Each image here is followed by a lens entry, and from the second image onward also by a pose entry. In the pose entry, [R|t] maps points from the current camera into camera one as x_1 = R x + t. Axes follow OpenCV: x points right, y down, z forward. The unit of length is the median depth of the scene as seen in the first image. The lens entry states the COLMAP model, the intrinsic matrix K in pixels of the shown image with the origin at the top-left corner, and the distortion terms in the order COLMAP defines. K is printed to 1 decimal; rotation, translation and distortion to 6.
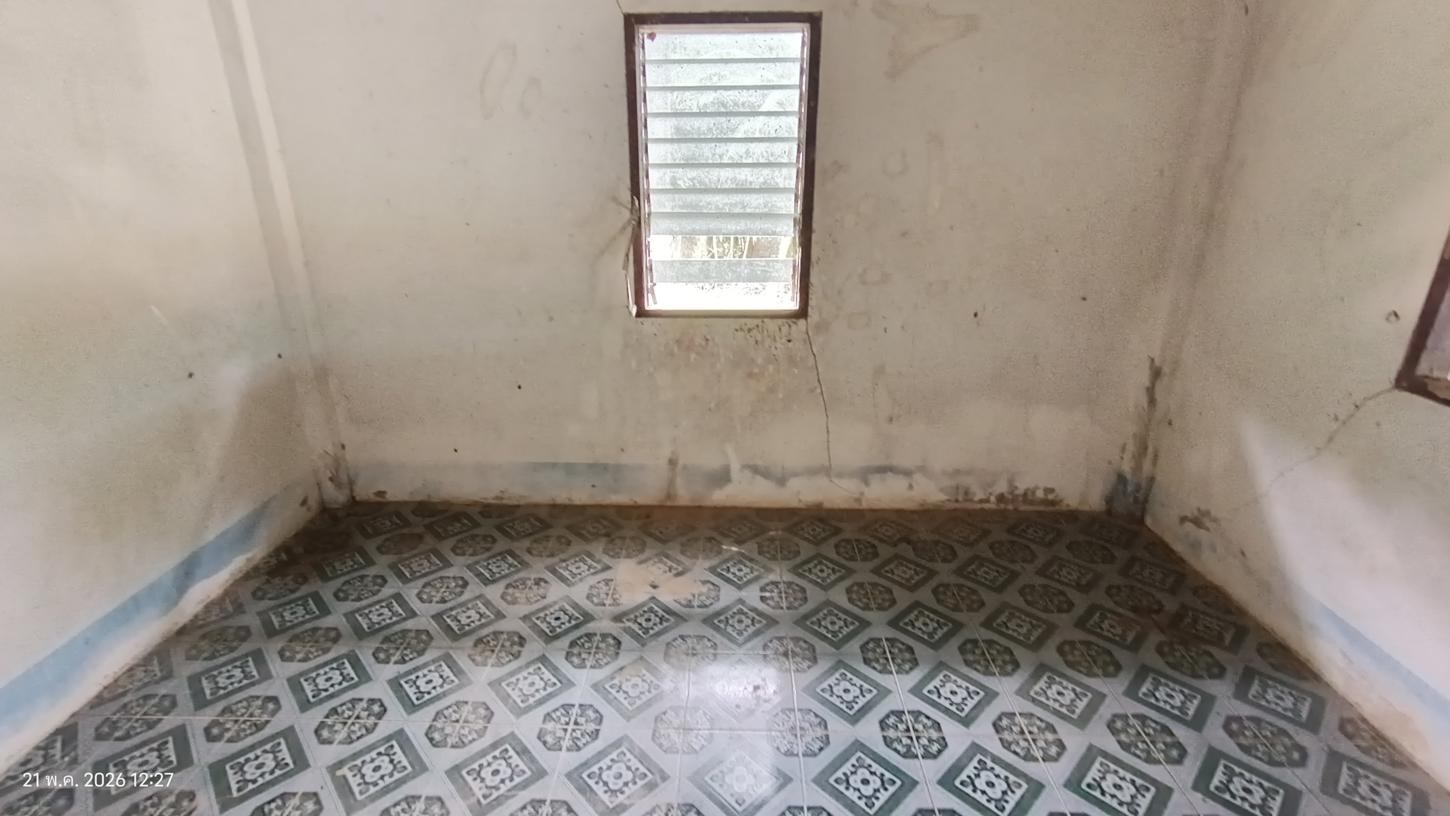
lens RADIAL K [[667.1, 0, 714.7], [0, 667.1, 413.0], [0, 0, 1]] dist [-0.027270, 0.015222]
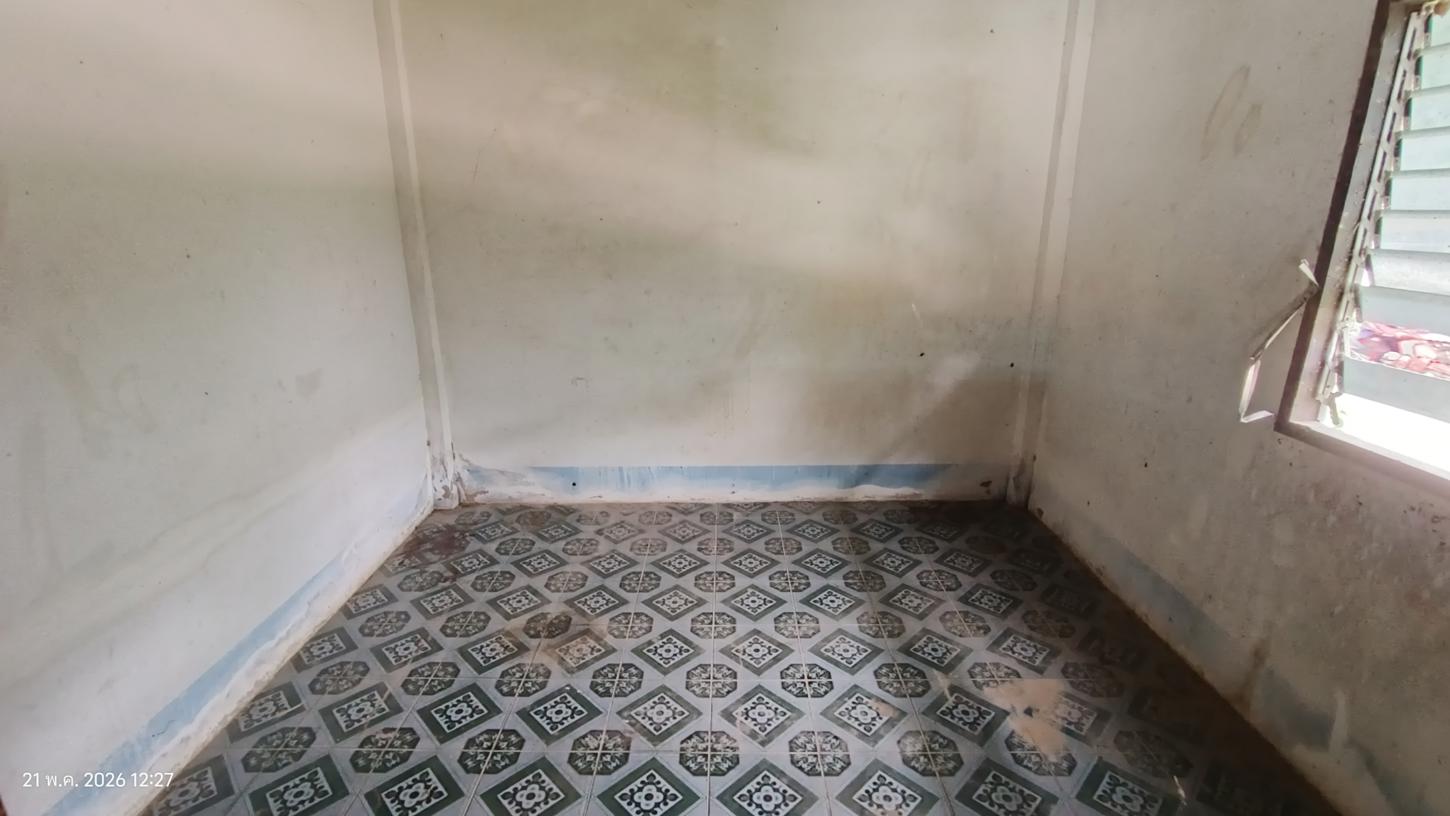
lens RADIAL K [[667.1, 0, 714.7], [0, 667.1, 413.0], [0, 0, 1]] dist [-0.027270, 0.015222]
pose [[0.020179, 0.288236, -0.957347, 0.622747], [-0.335648, 0.903922, 0.265076, -0.174705], [0.941771, 0.315982, 0.114986, 0.445972]]
